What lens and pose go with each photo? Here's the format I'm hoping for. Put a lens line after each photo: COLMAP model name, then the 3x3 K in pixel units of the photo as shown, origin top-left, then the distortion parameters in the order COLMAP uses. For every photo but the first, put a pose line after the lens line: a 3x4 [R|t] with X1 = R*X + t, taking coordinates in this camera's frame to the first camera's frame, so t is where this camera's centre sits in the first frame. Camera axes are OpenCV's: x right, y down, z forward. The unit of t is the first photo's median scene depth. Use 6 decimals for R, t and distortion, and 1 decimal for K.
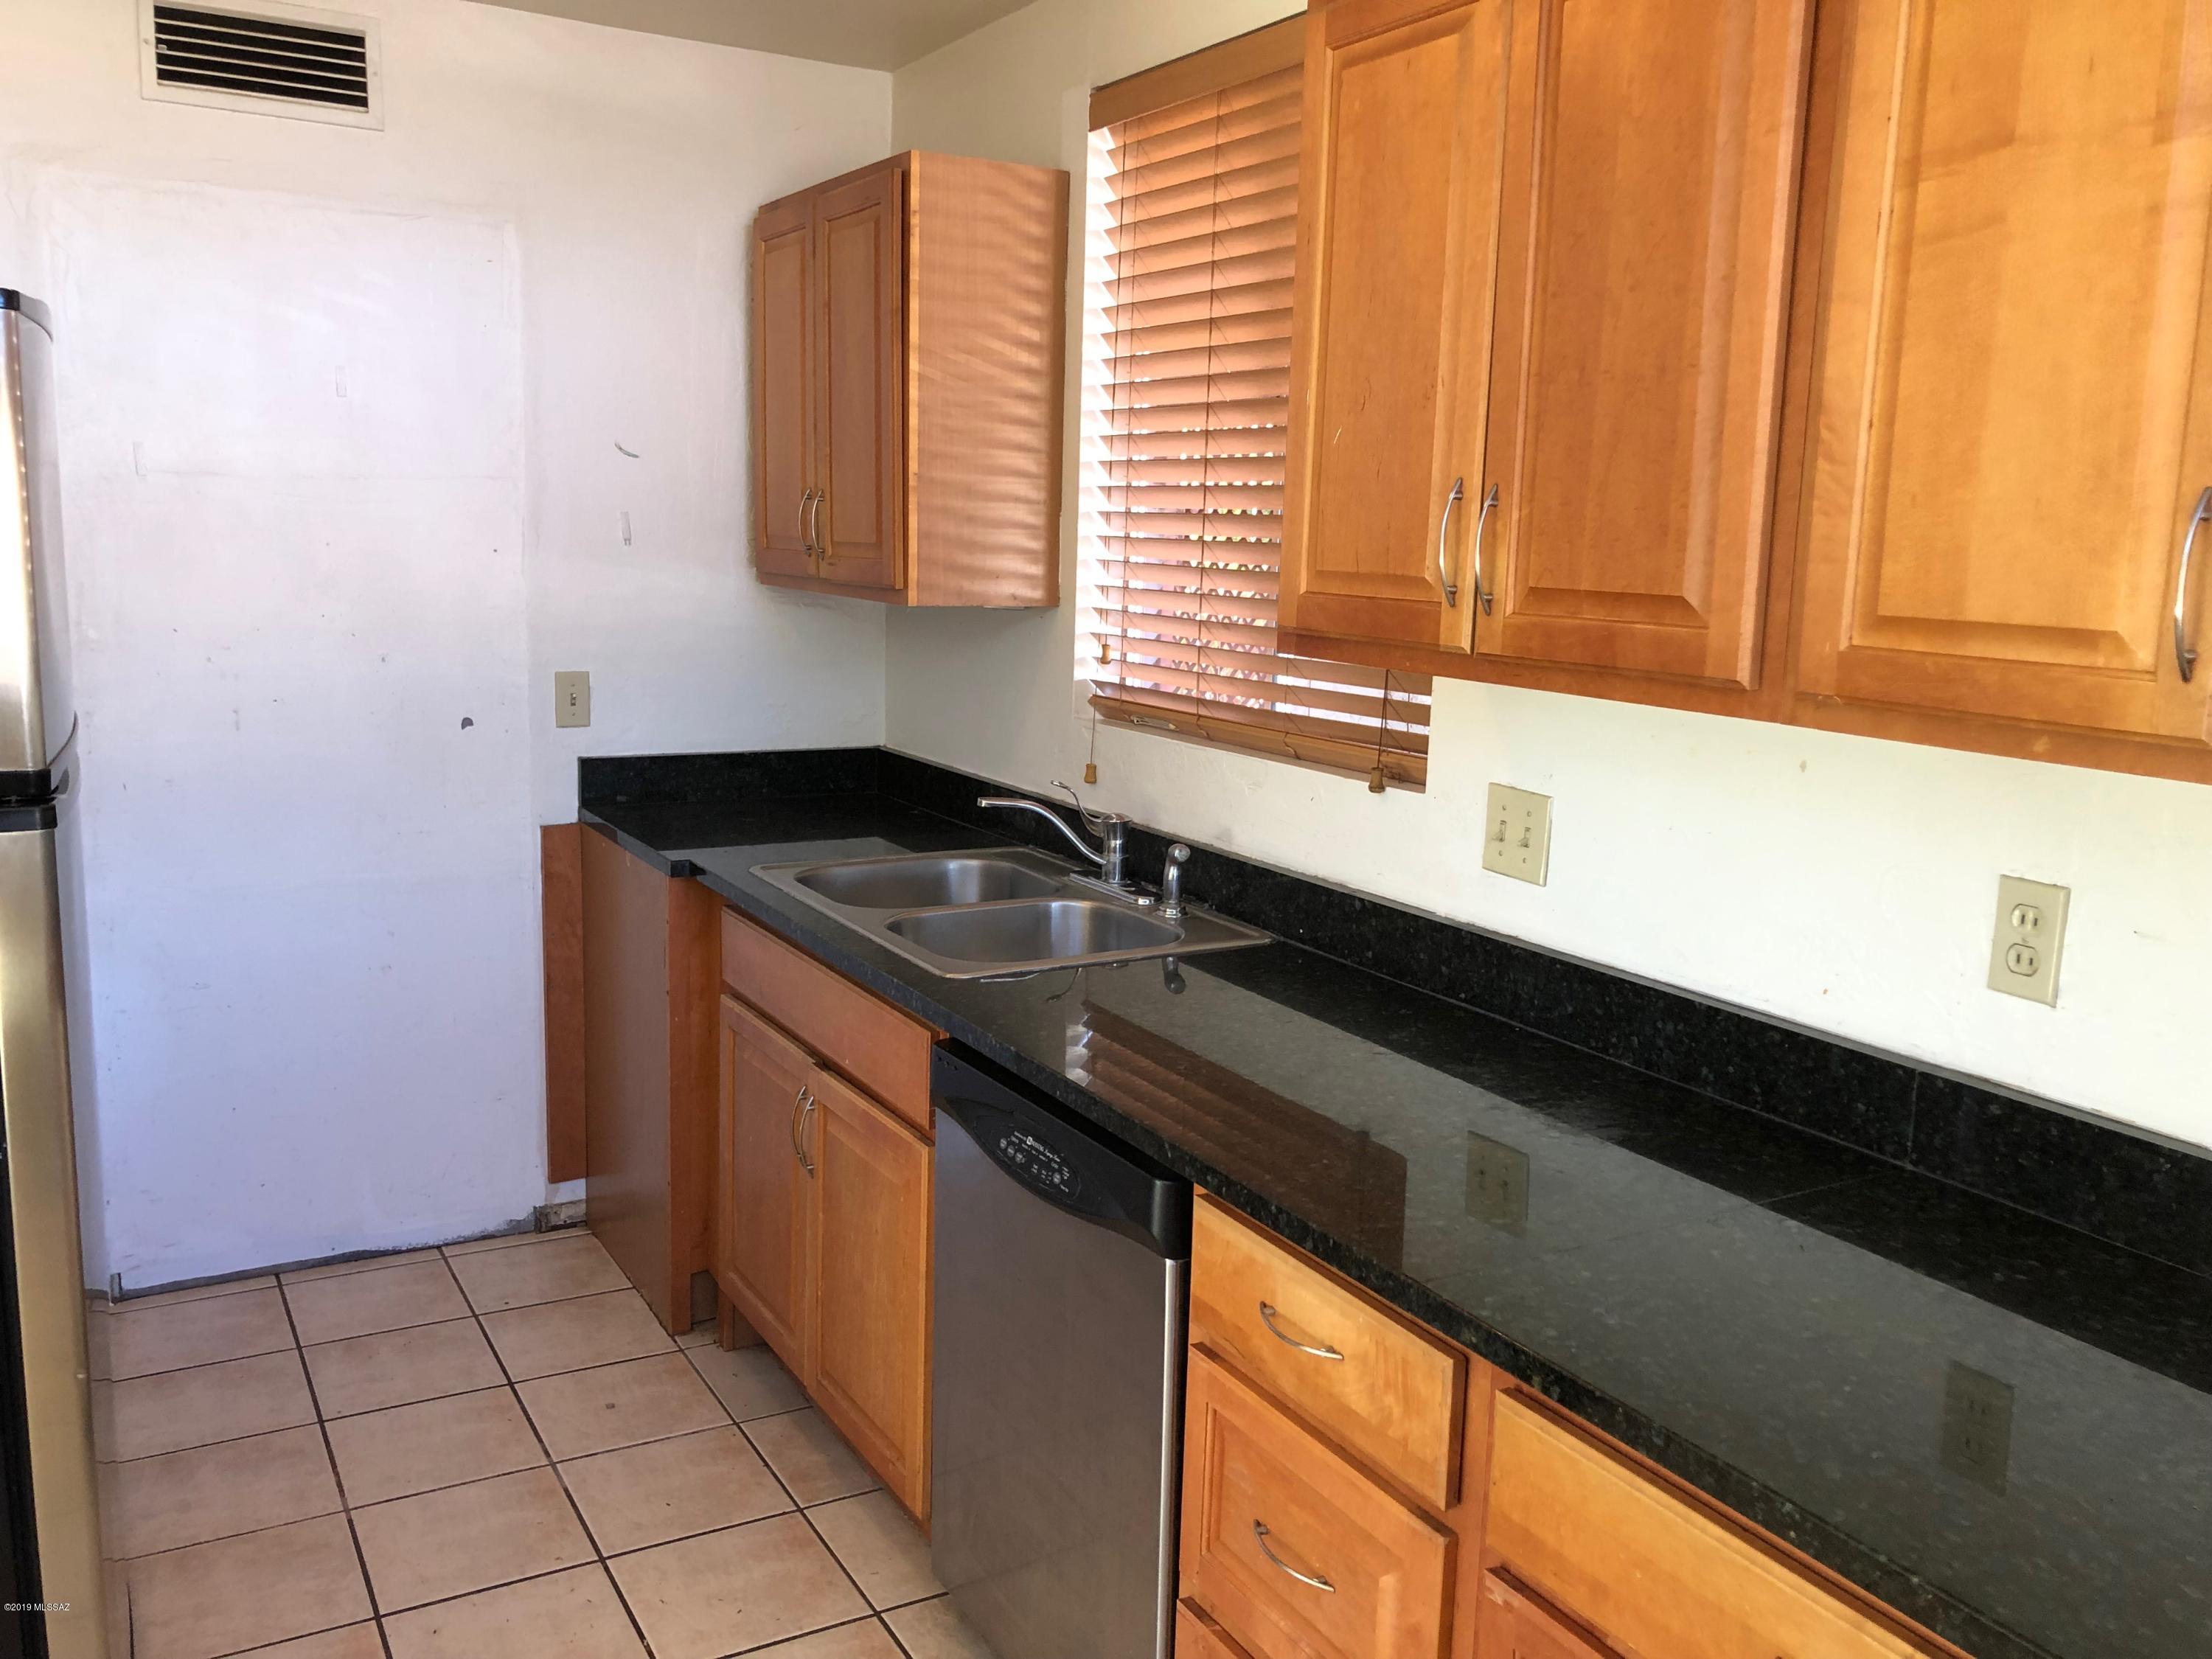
lens RADIAL K [[1828.7, 0, 1090.5], [0, 1828.7, 833.3], [0, 0, 1]] dist [0.023187, -0.020475]
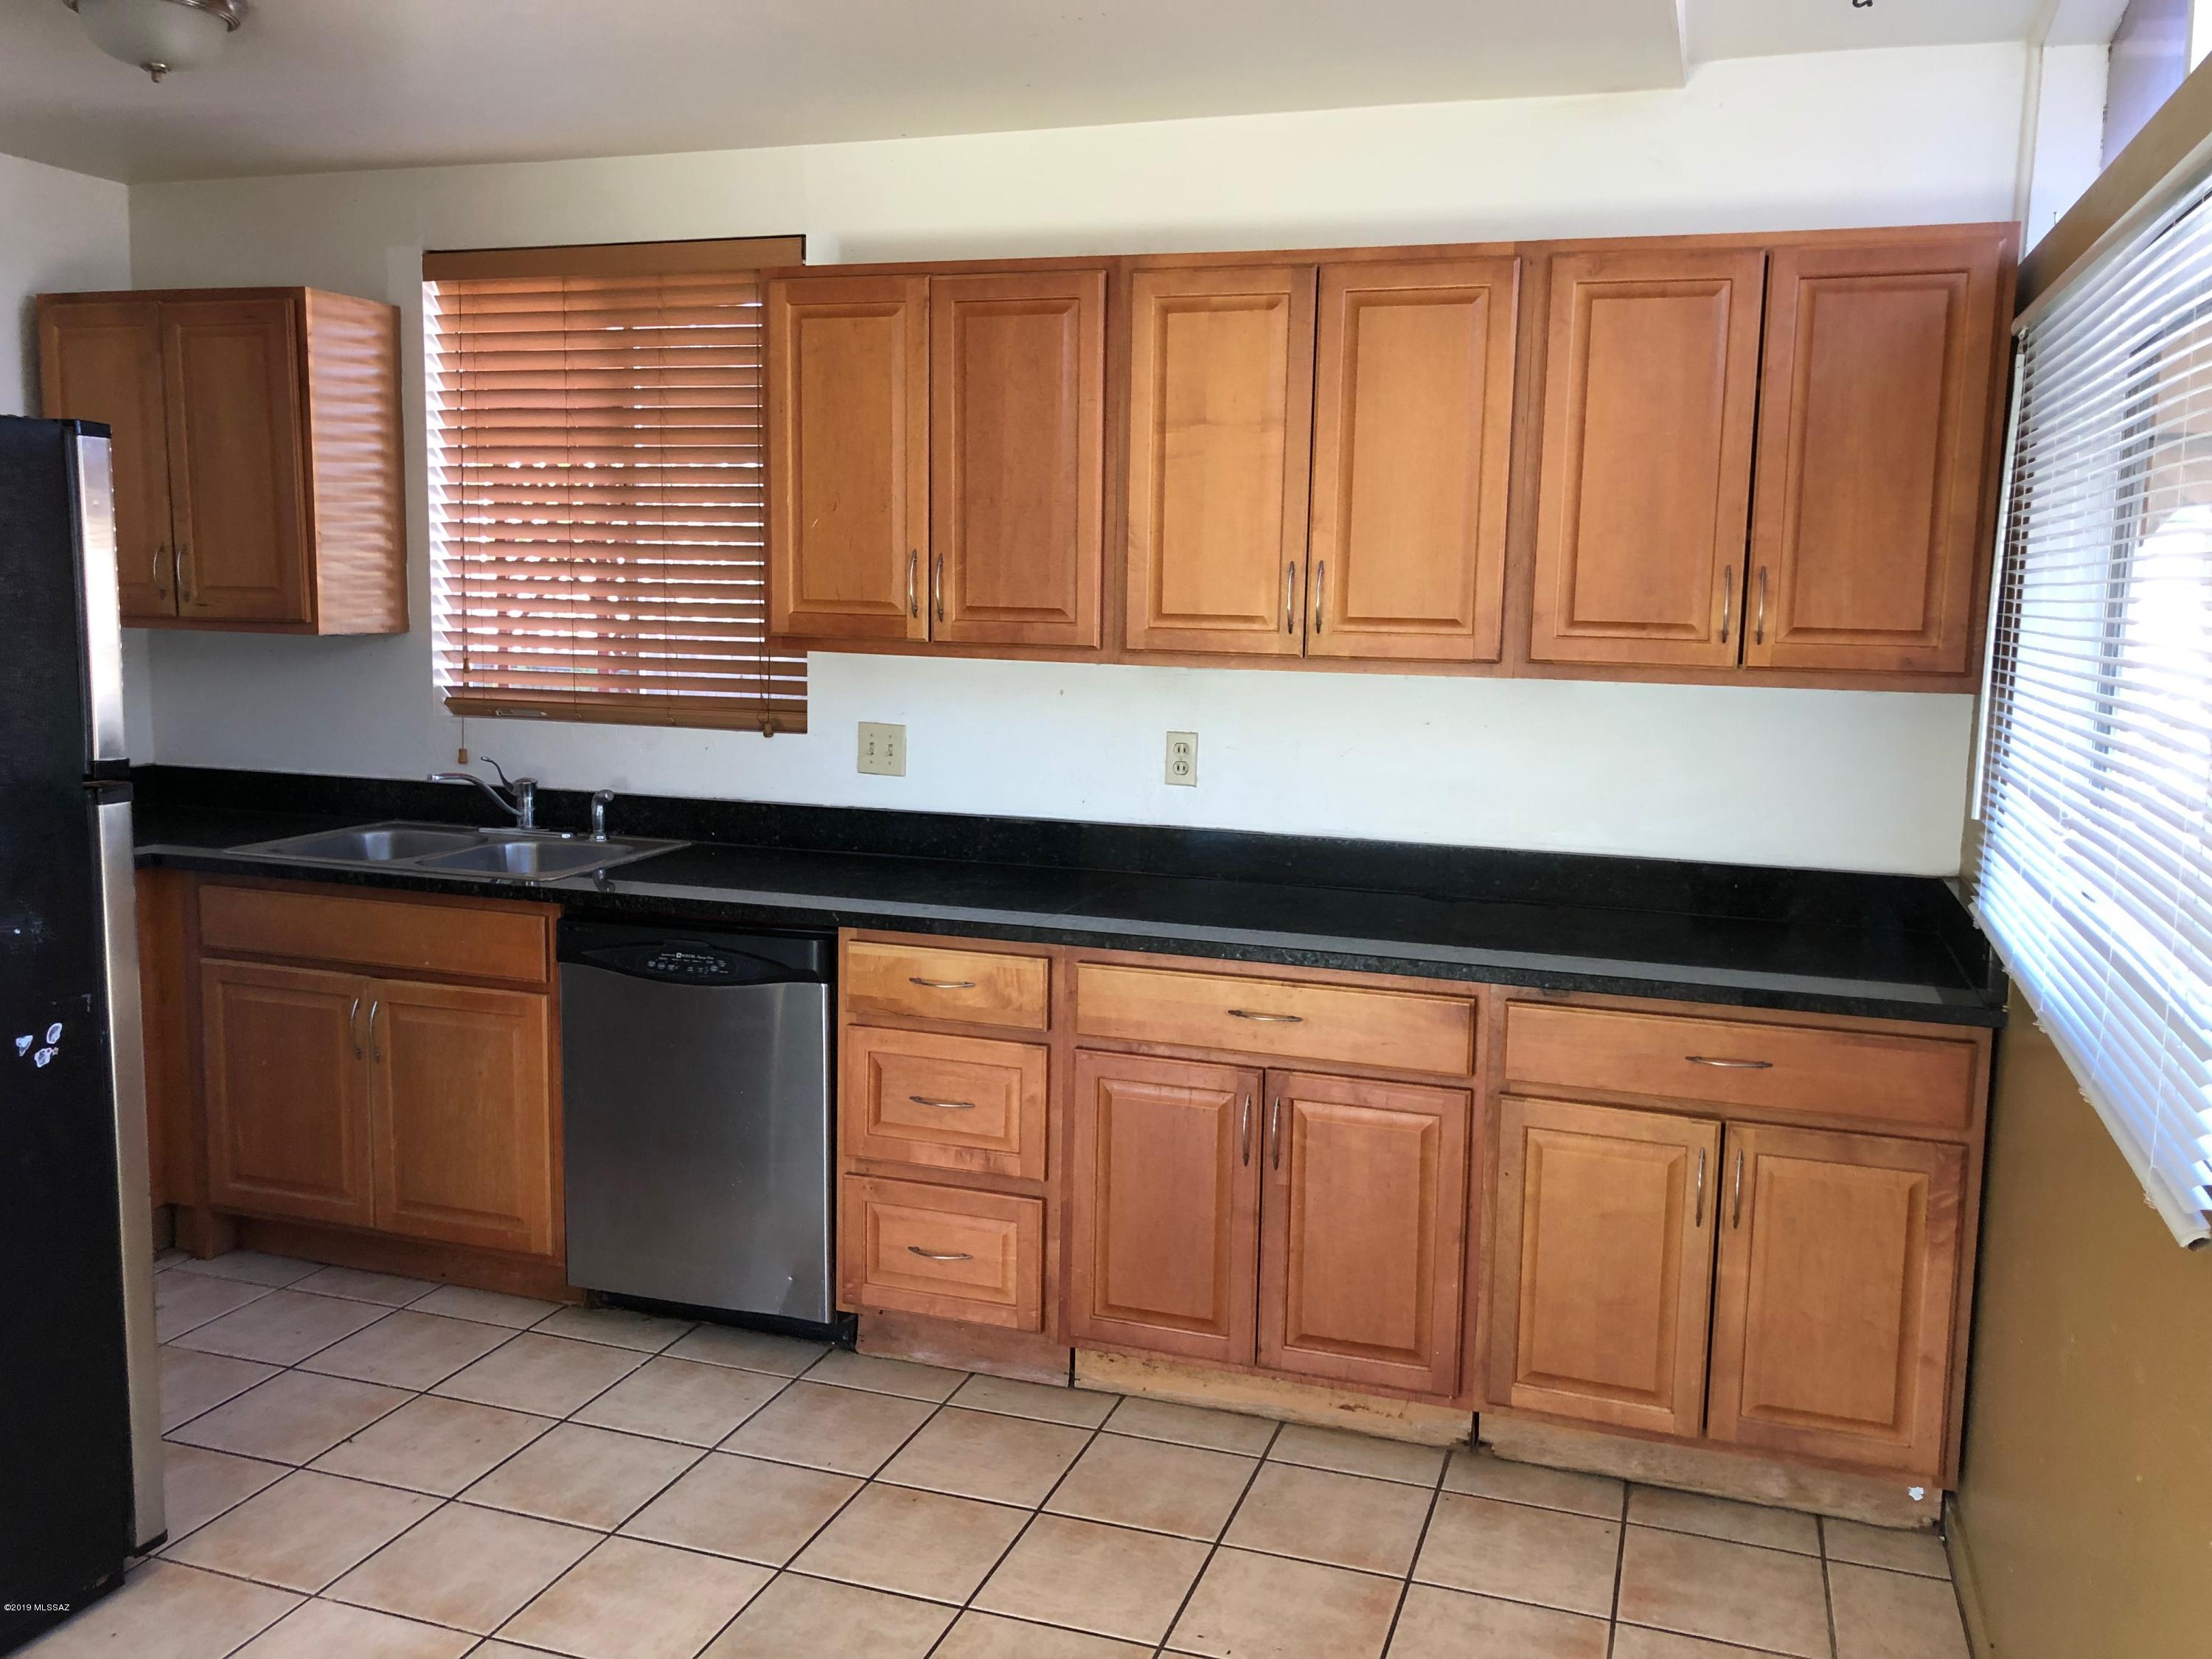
lens RADIAL K [[1828.7, 0, 1110.4], [0, 1828.7, 839.8], [0, 0, 1]] dist [0.023187, -0.020475]
pose [[0.743751, -0.103612, 0.660378, -0.781244], [0.113410, 0.993151, 0.028095, 0.063133], [-0.658766, 0.053997, 0.750408, -0.455745]]
